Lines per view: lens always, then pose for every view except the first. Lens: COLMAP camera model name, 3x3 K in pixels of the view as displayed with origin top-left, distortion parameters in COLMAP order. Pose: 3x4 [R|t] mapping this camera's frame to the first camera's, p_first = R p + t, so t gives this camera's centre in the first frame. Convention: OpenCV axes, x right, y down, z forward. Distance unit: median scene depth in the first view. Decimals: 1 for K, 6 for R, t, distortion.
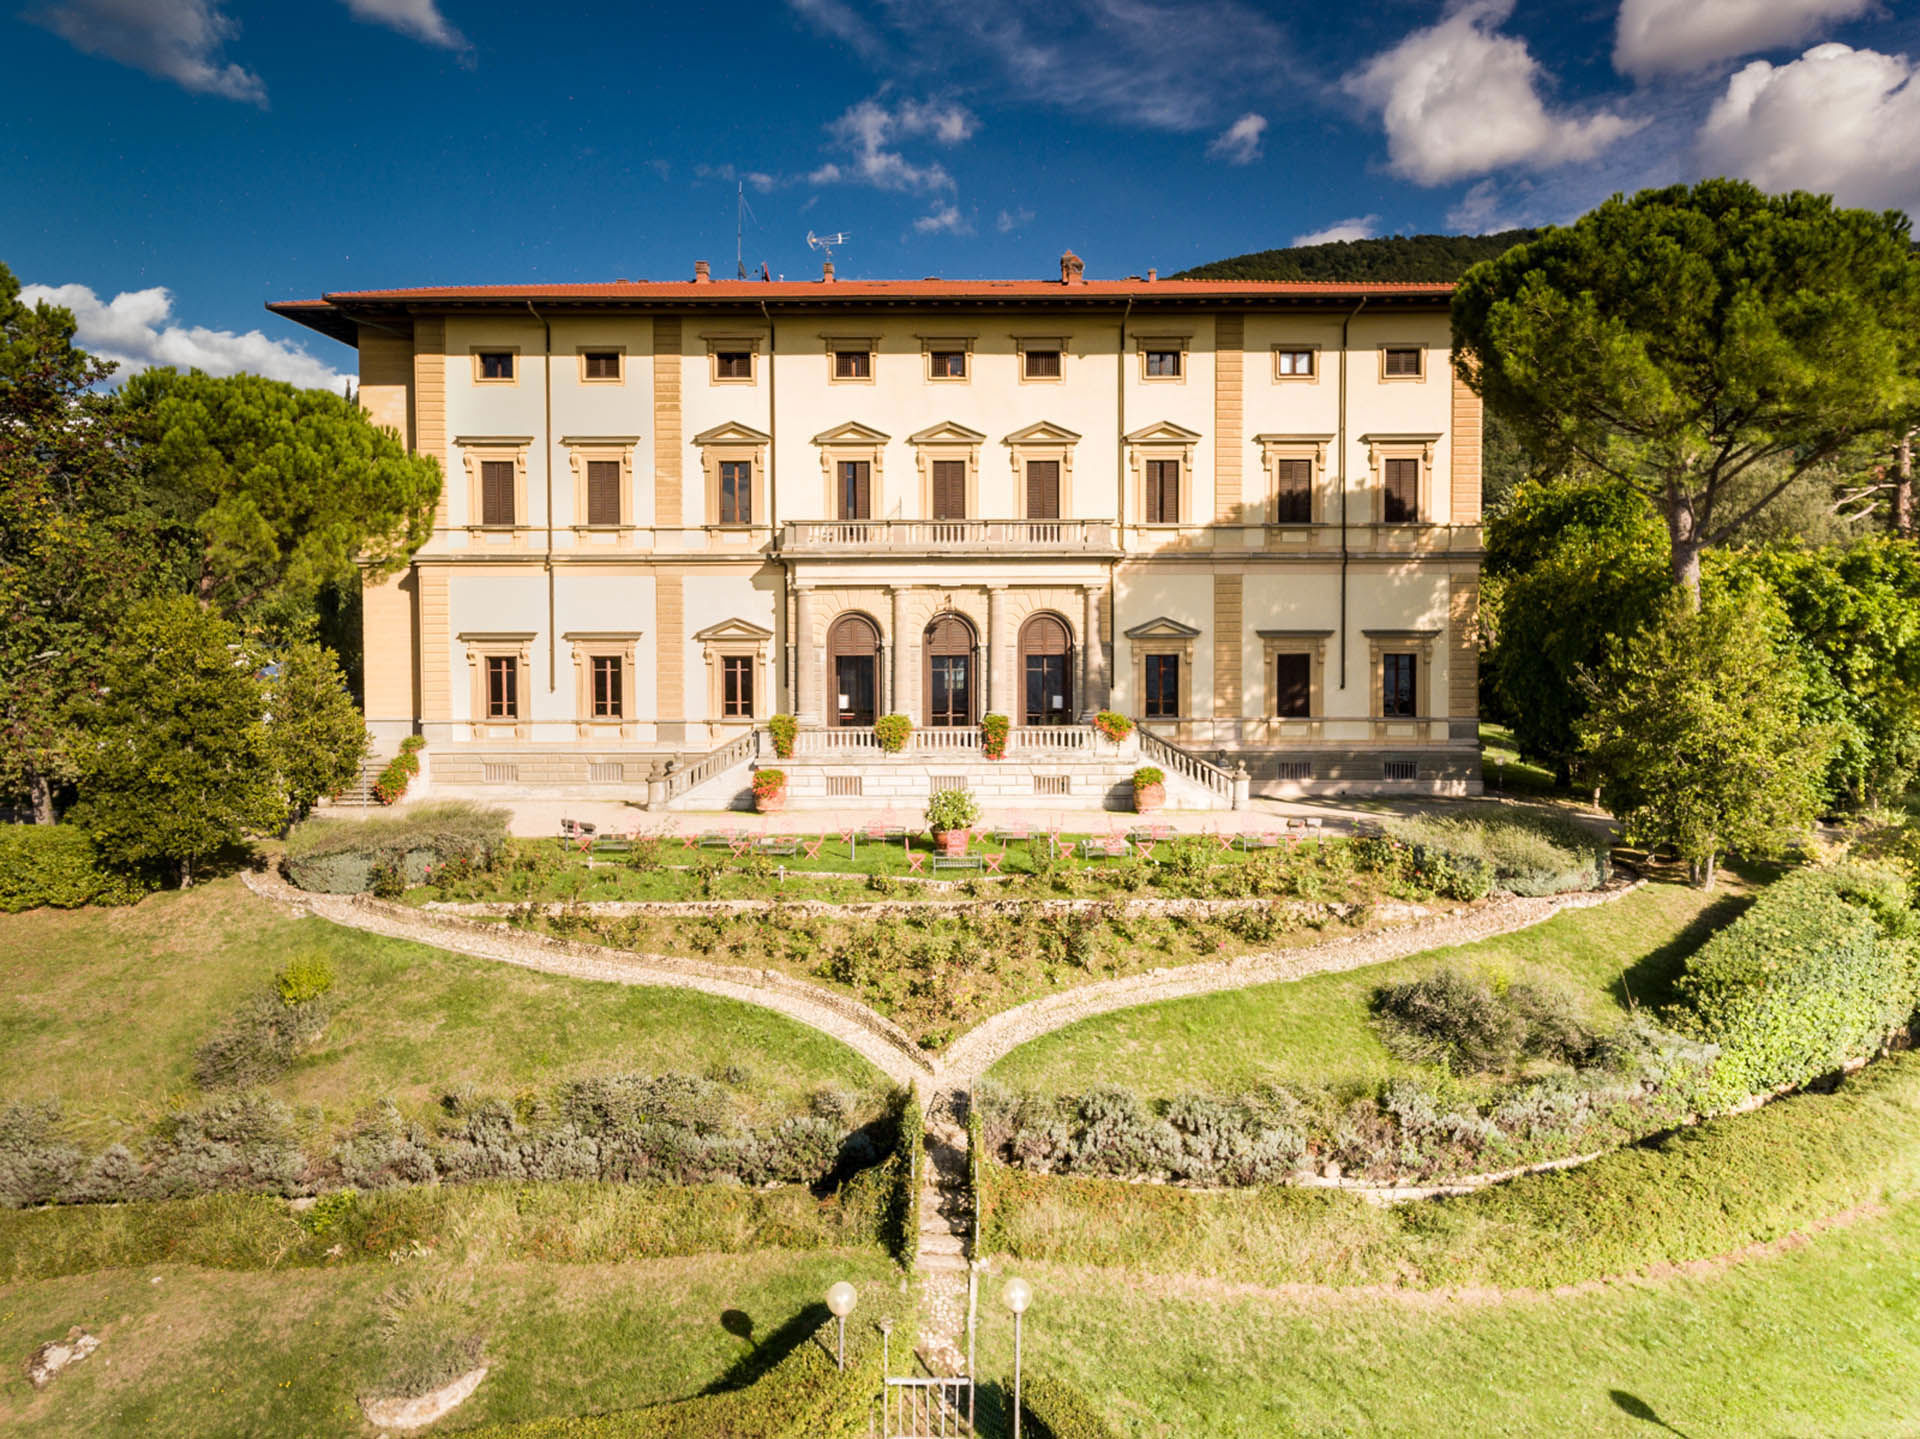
lens RADIAL K [[1282.6, 0, 964.8], [0, 1282.6, 662.3], [0, 0, 1]] dist [0.021569, -0.001967]
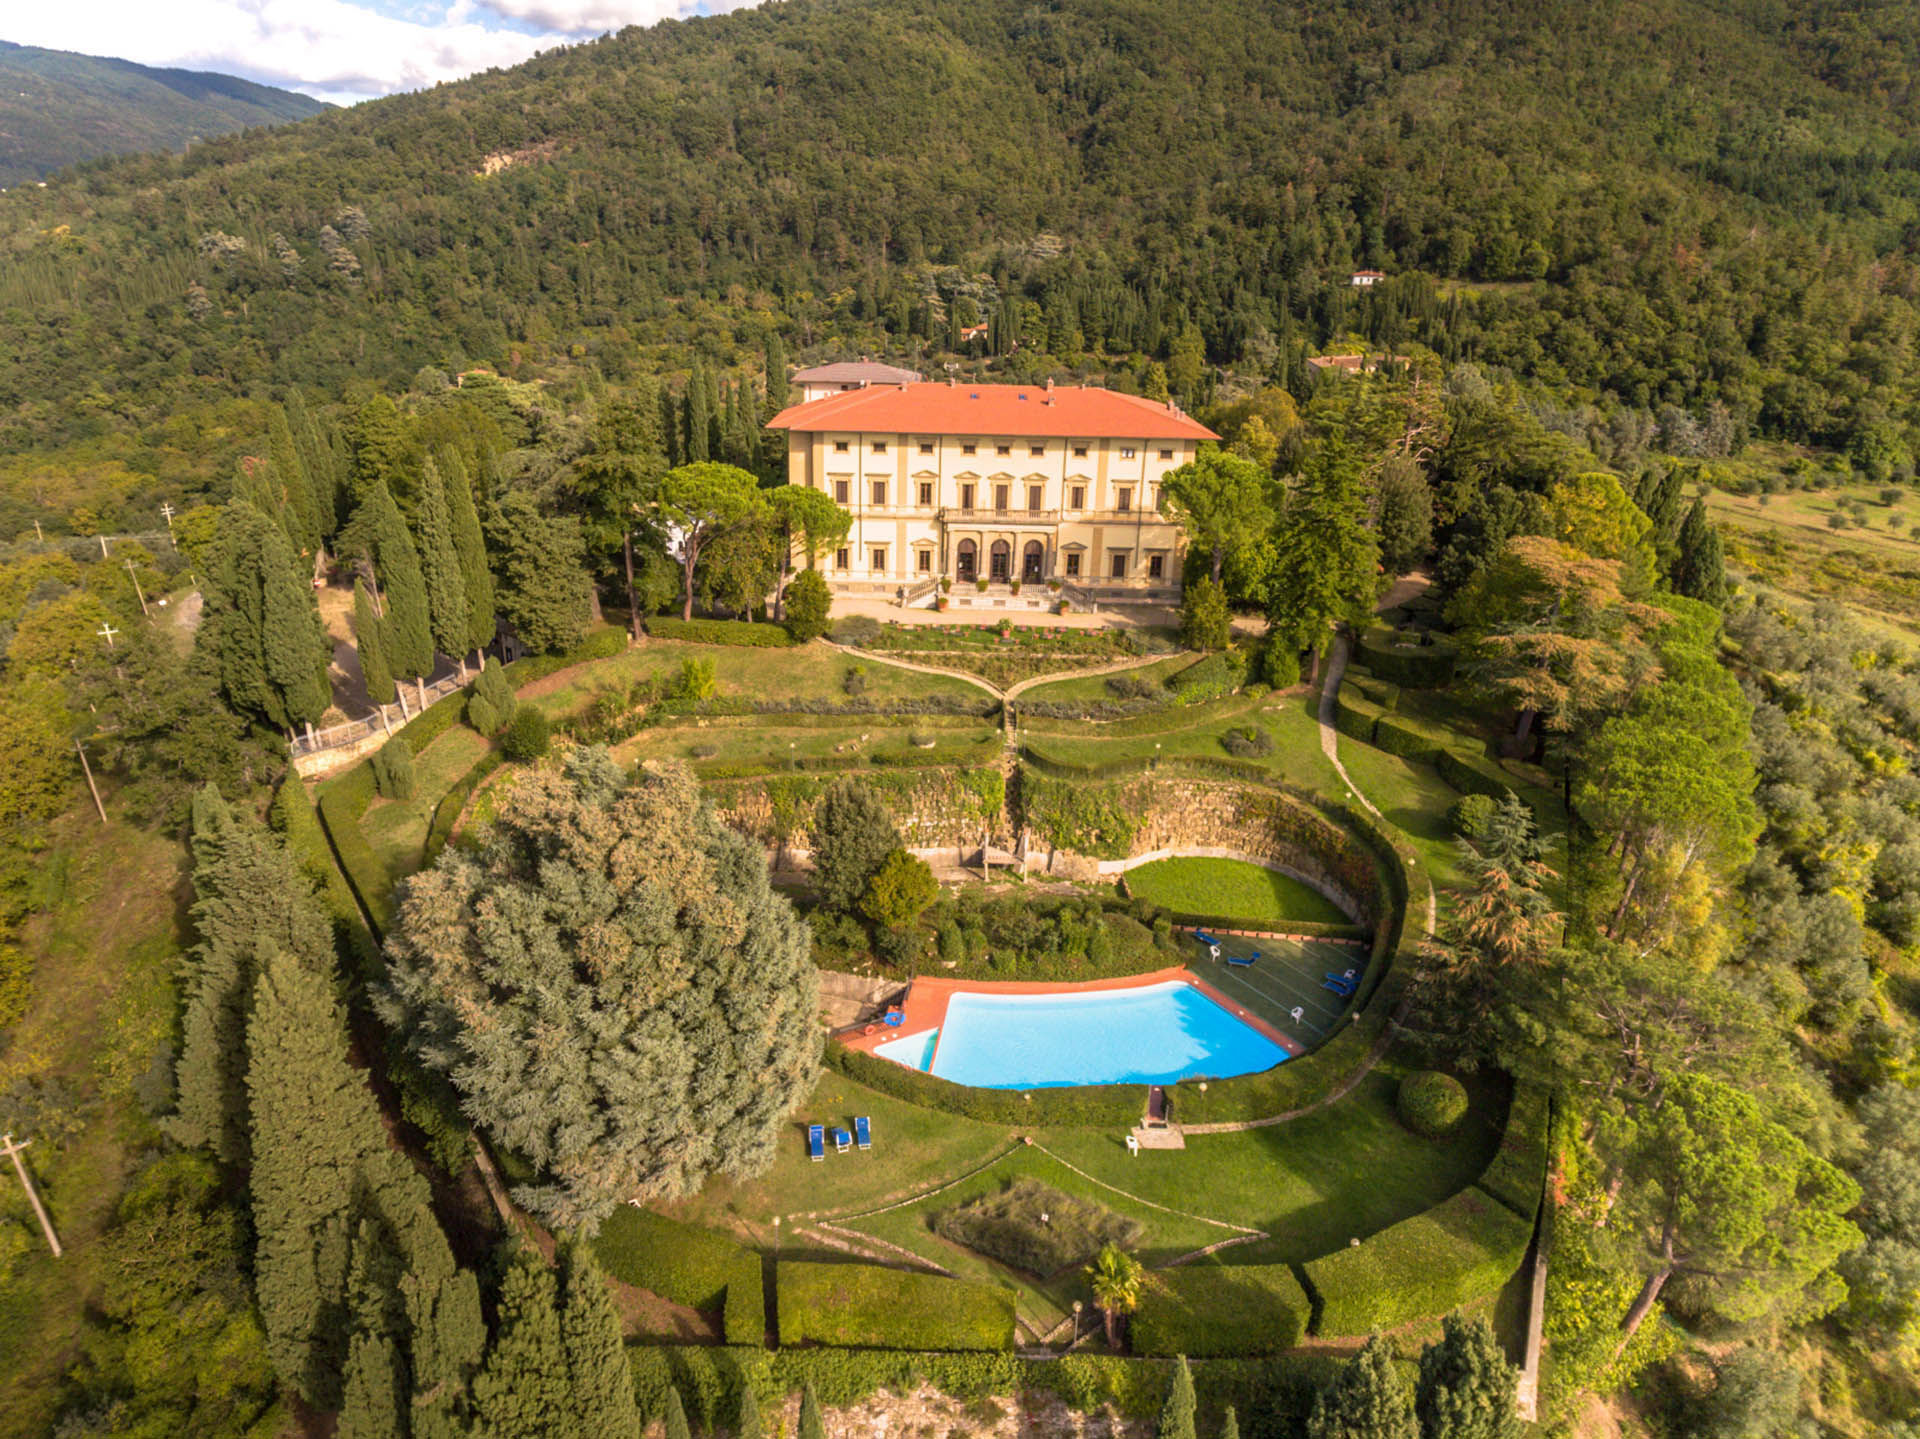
lens RADIAL K [[1154.4, 0, 931.3], [0, 1154.4, 663.2], [0, 0, 1]] dist [0.032473, -0.003463]
pose [[0.999602, 0.026935, -0.008441, -0.136027], [-0.023148, 0.953360, 0.300946, -0.545779], [0.016153, -0.300631, 0.953604, -1.541498]]
